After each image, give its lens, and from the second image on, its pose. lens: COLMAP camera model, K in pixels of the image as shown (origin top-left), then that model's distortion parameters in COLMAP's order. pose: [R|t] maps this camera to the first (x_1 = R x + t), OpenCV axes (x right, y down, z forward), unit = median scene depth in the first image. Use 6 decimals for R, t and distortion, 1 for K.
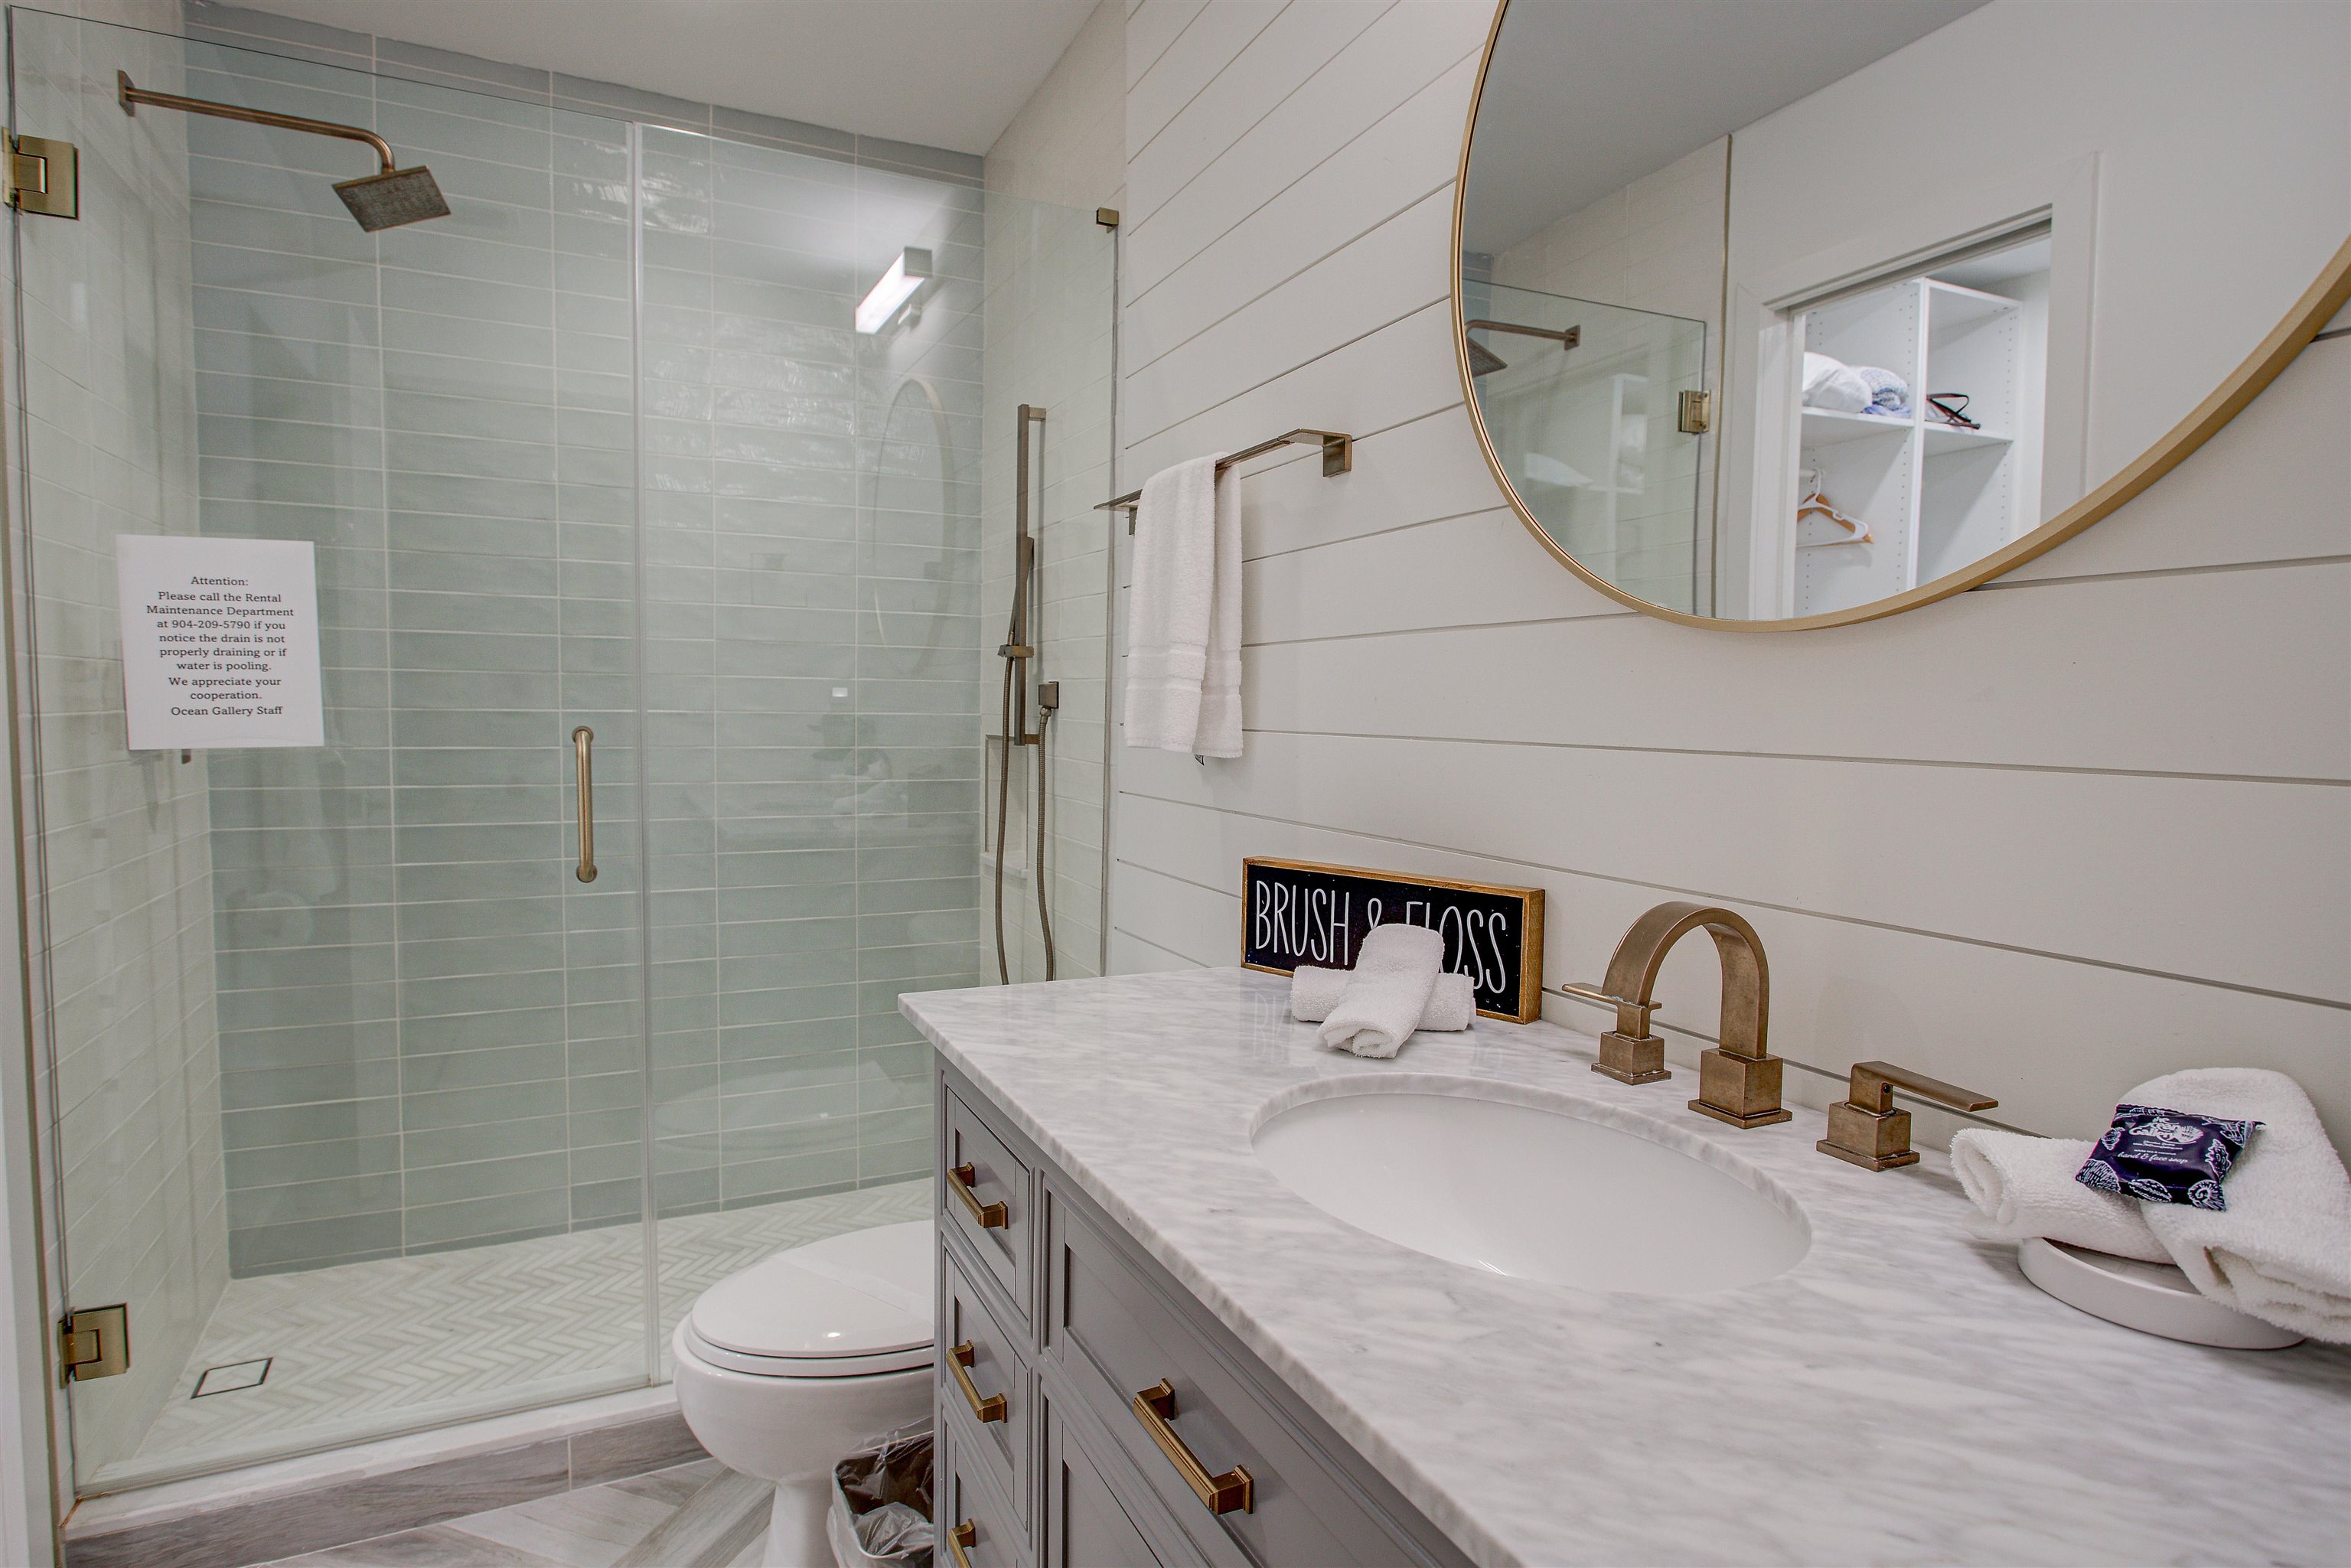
lens RADIAL K [[1232.2, 0, 1175.5], [0, 1232.2, 784.0], [0, 0, 1]] dist [-0.014572, 0.003468]
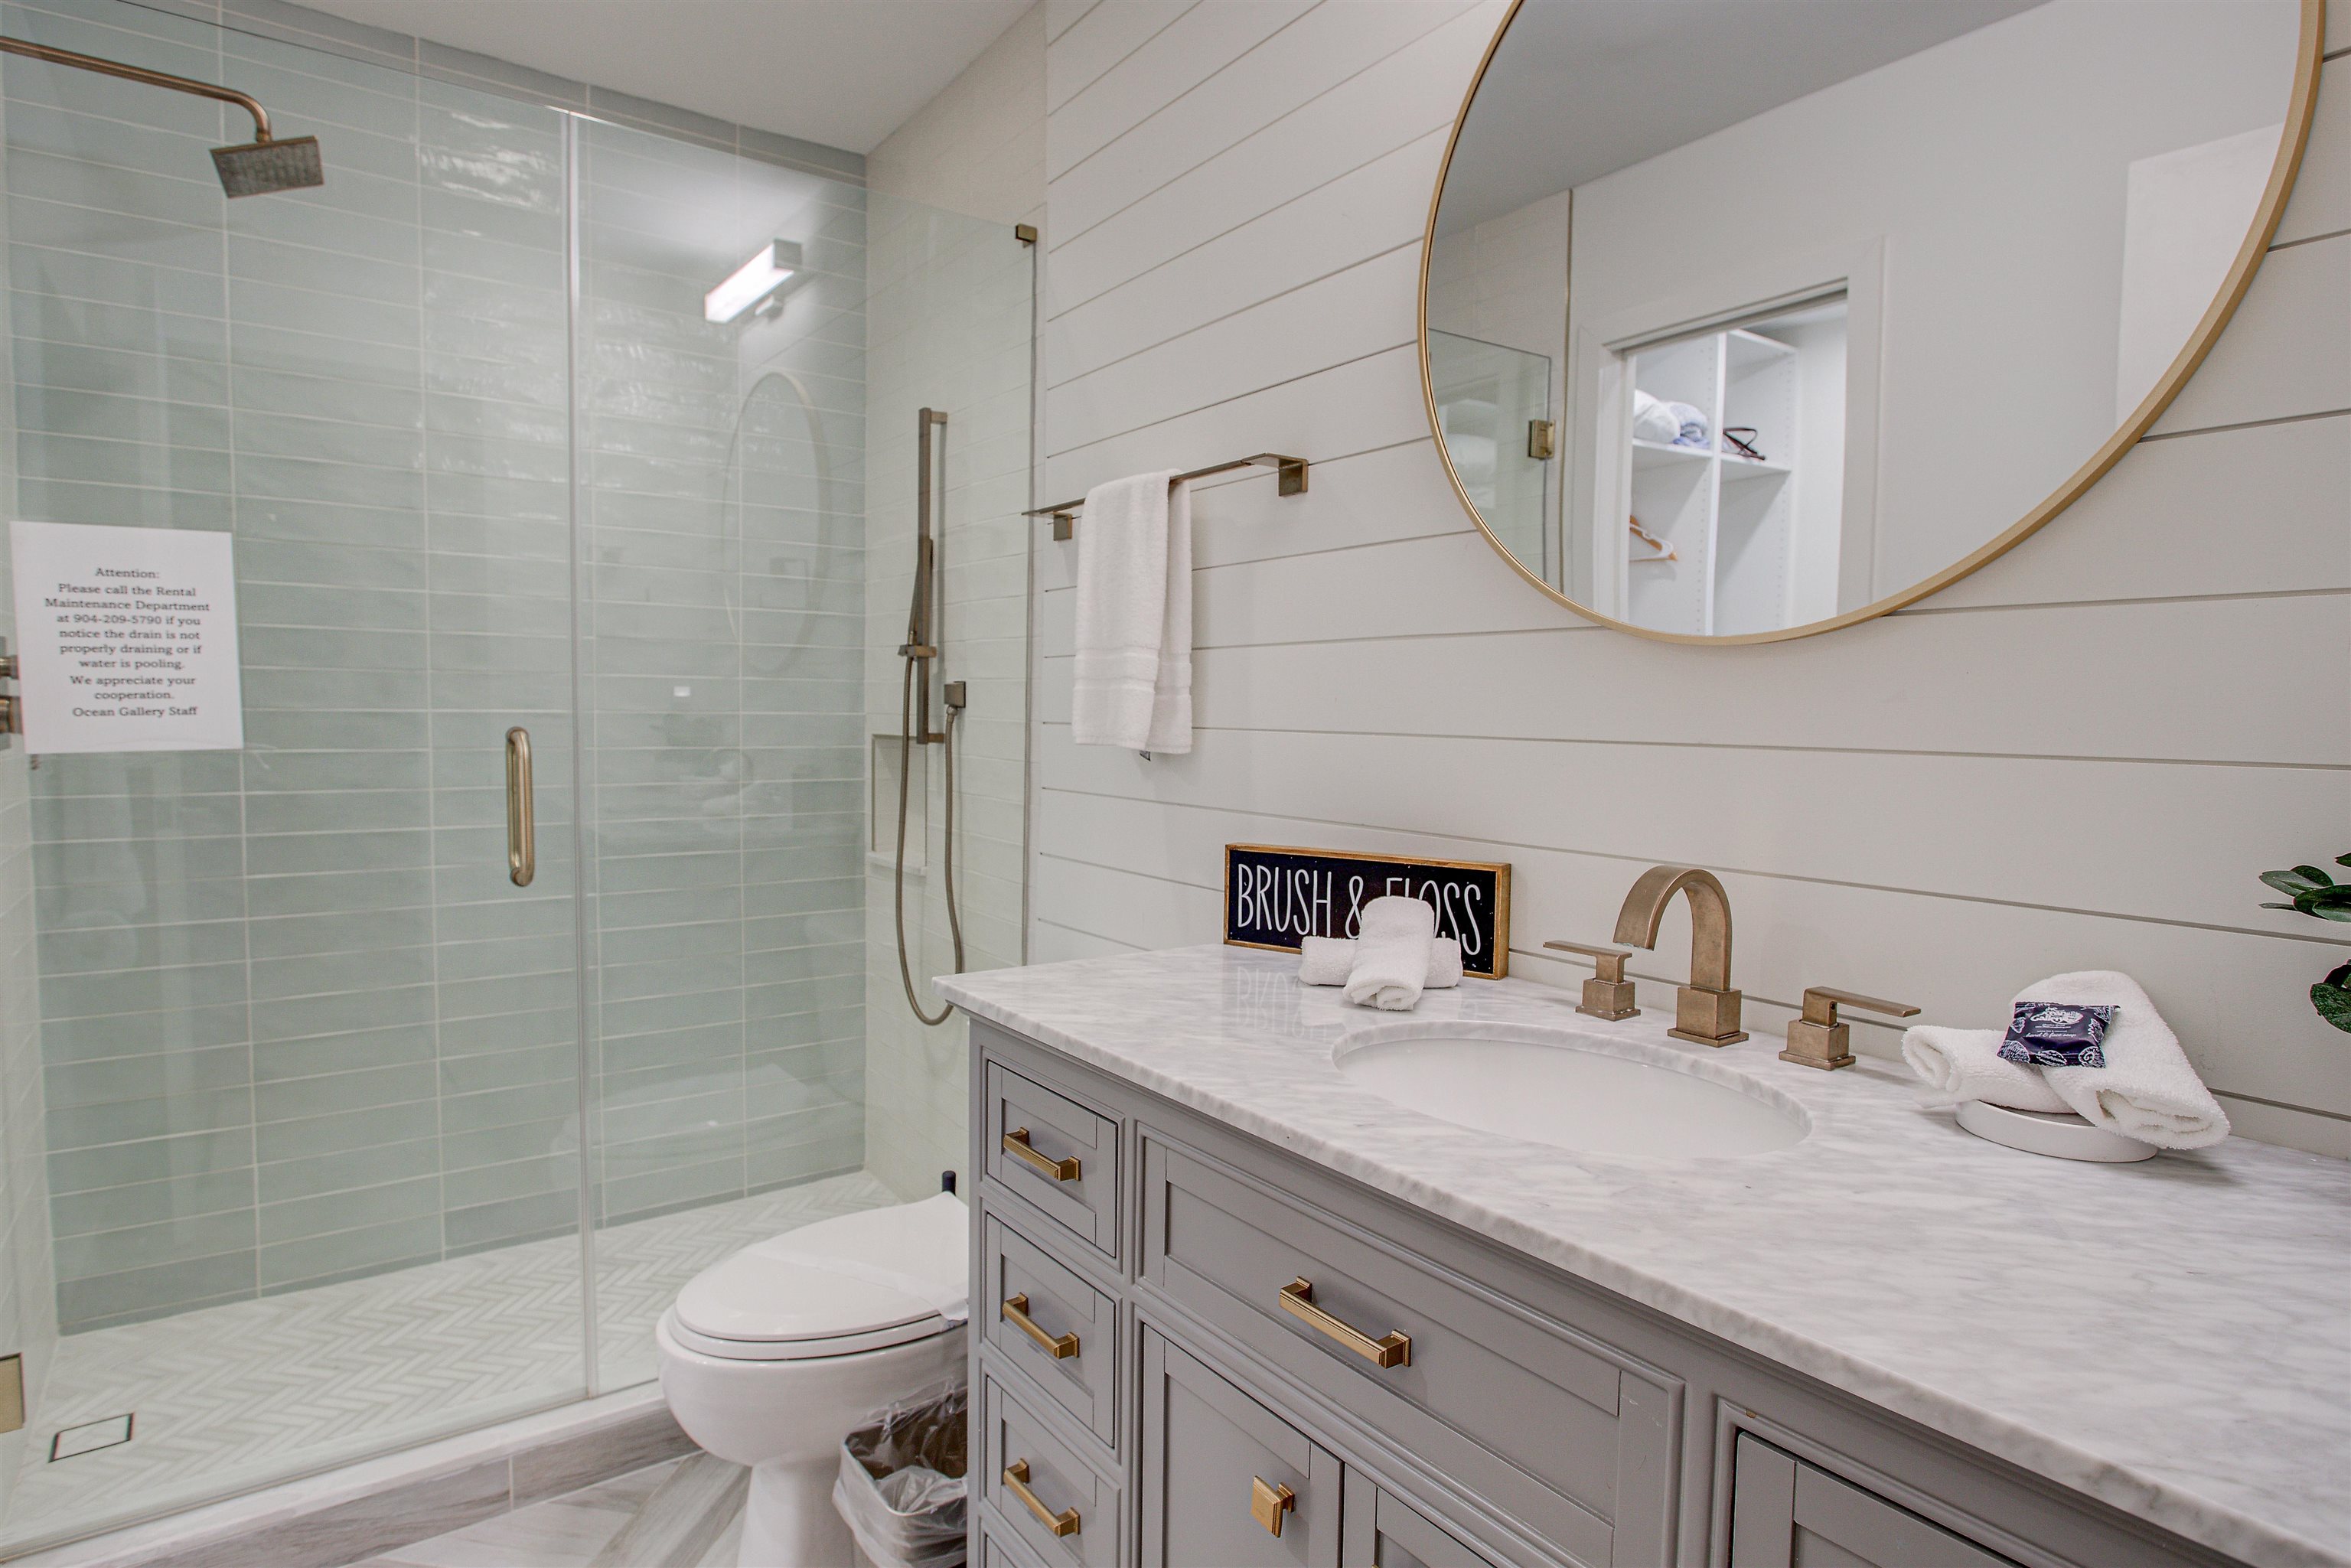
lens RADIAL K [[1257.8, 0, 1175.5], [0, 1257.8, 784.0], [0, 0, 1]] dist [-0.017233, 0.003255]
pose [[0.984050, -0.011797, 0.177500, -0.156103], [0.011818, 0.999930, 0.000942, 0.004090], [-0.177499, 0.001171, 0.984120, -0.077371]]
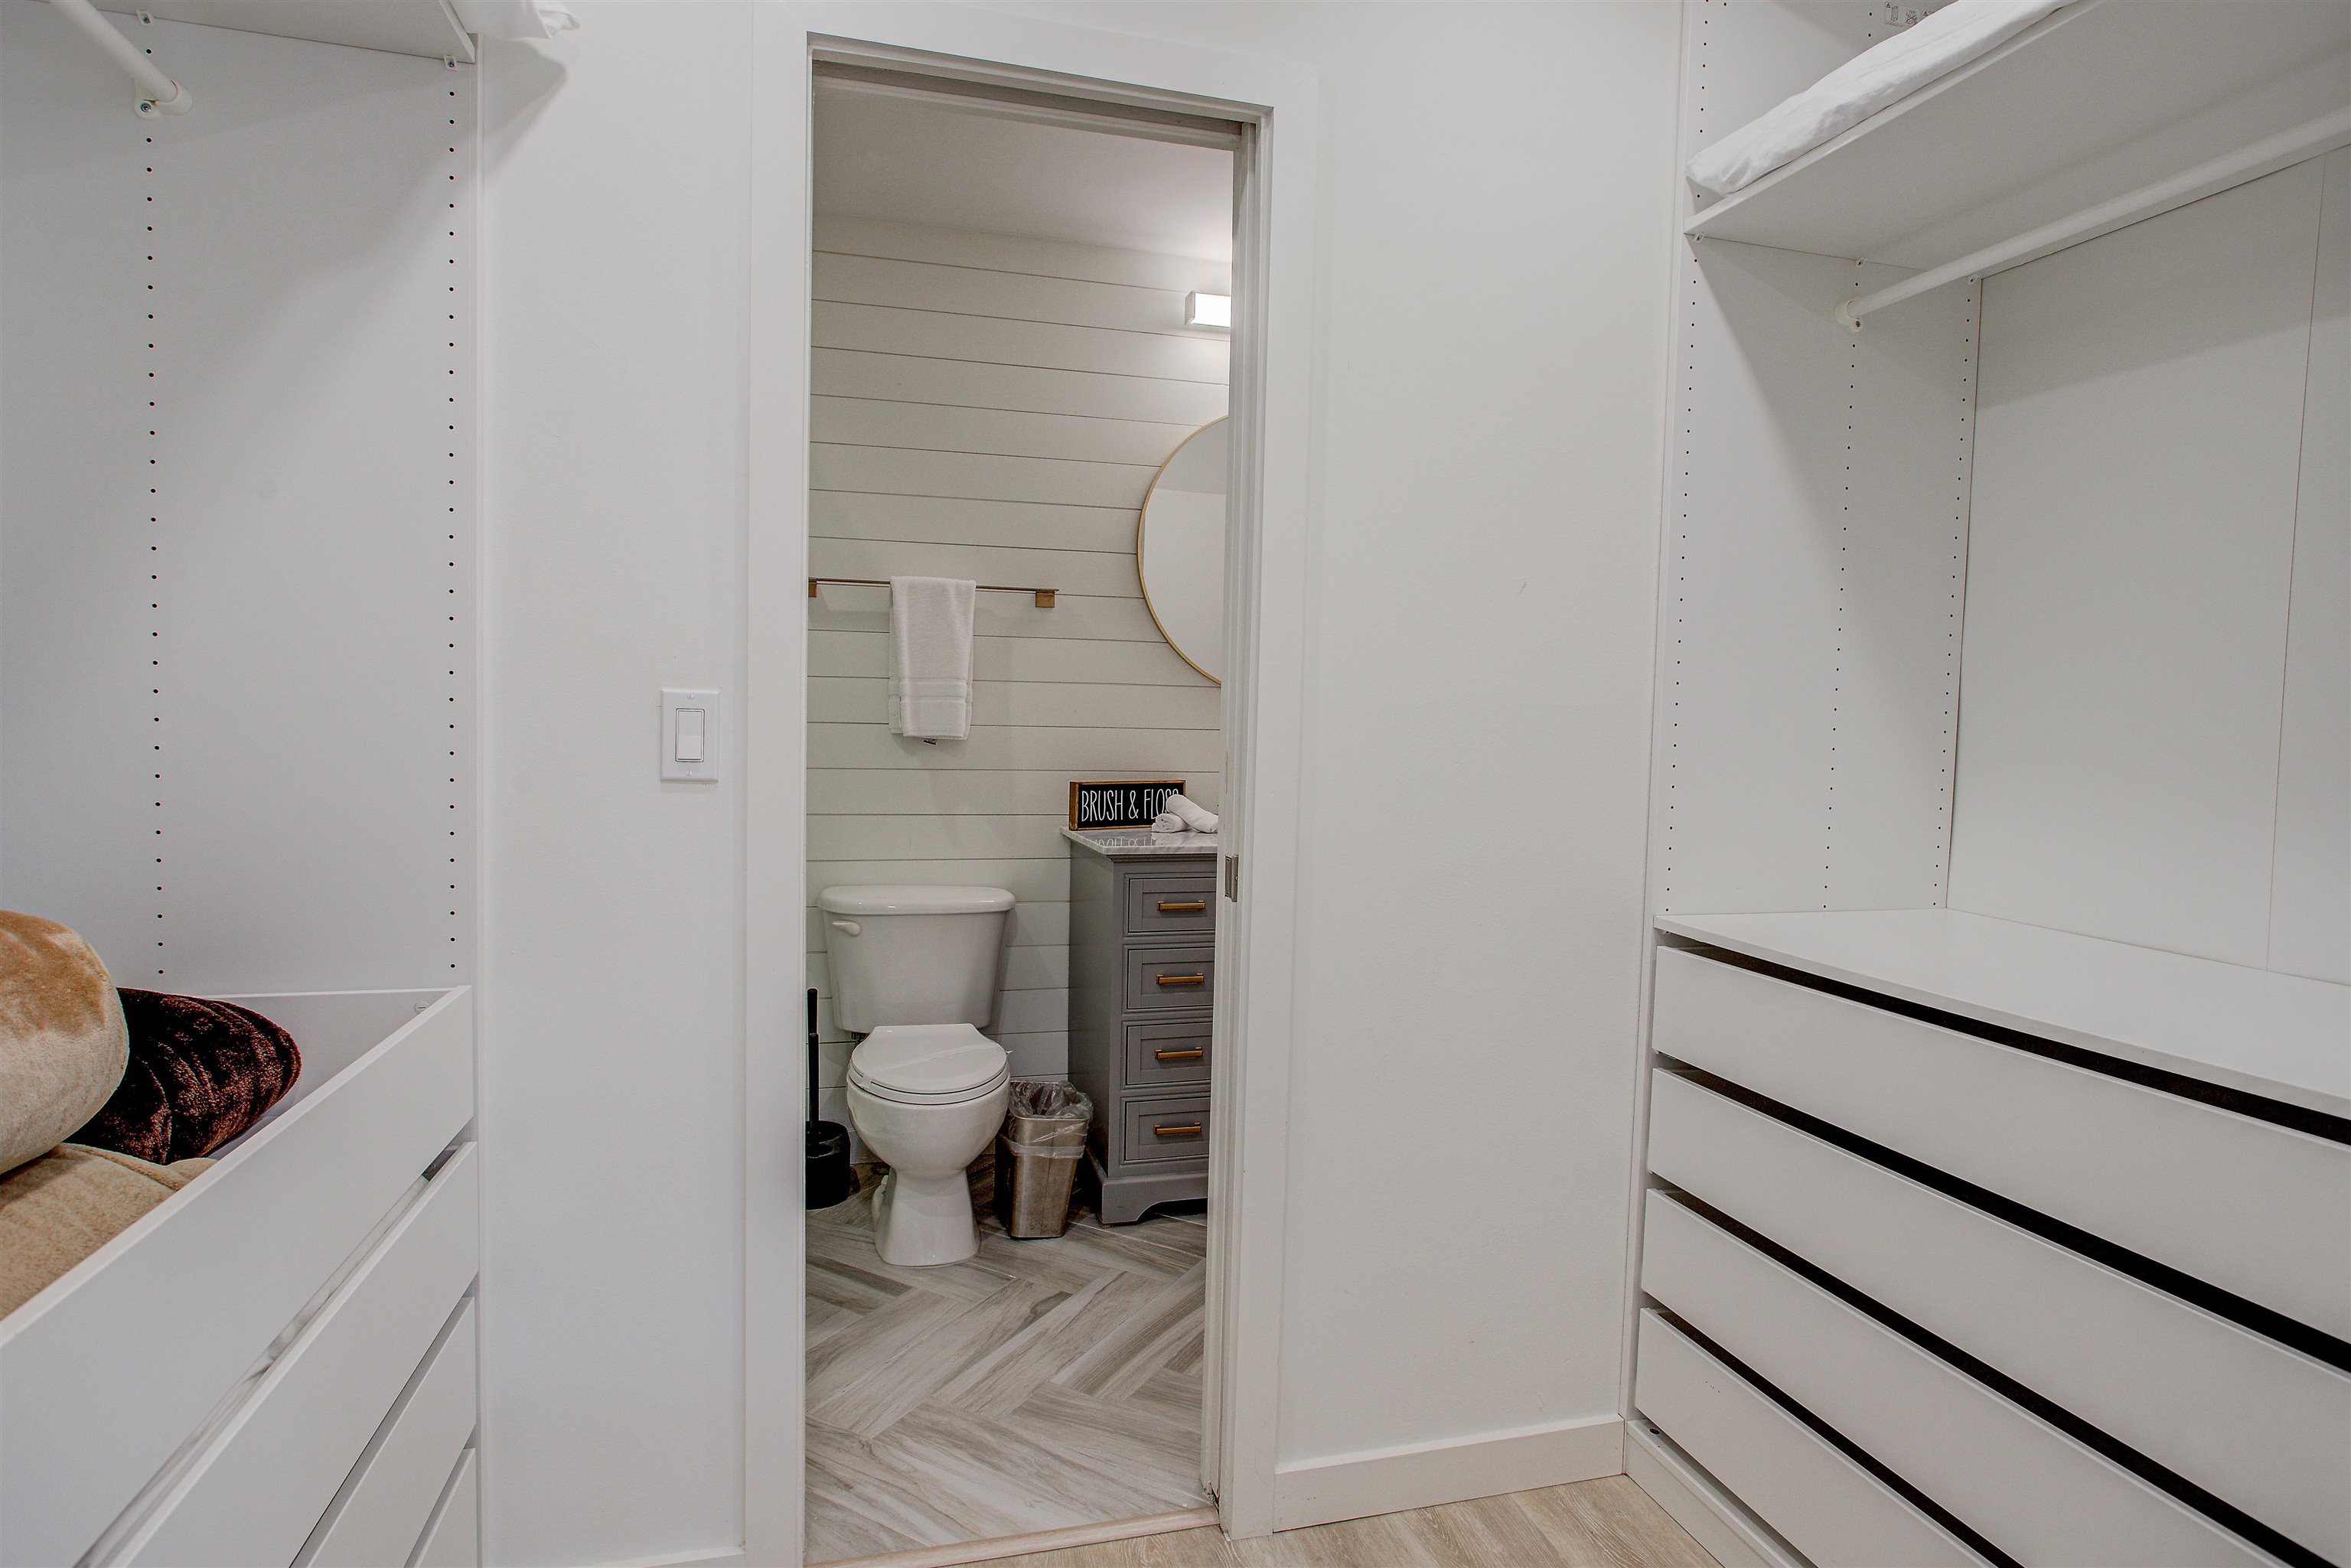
lens RADIAL K [[1232.2, 0, 1175.5], [0, 1232.2, 784.0], [0, 0, 1]] dist [-0.014572, 0.003468]
pose [[0.176429, -0.064440, 0.982202, -1.770145], [0.045048, 0.997338, 0.057341, -0.047515], [-0.983282, 0.034130, 0.178862, 0.352962]]
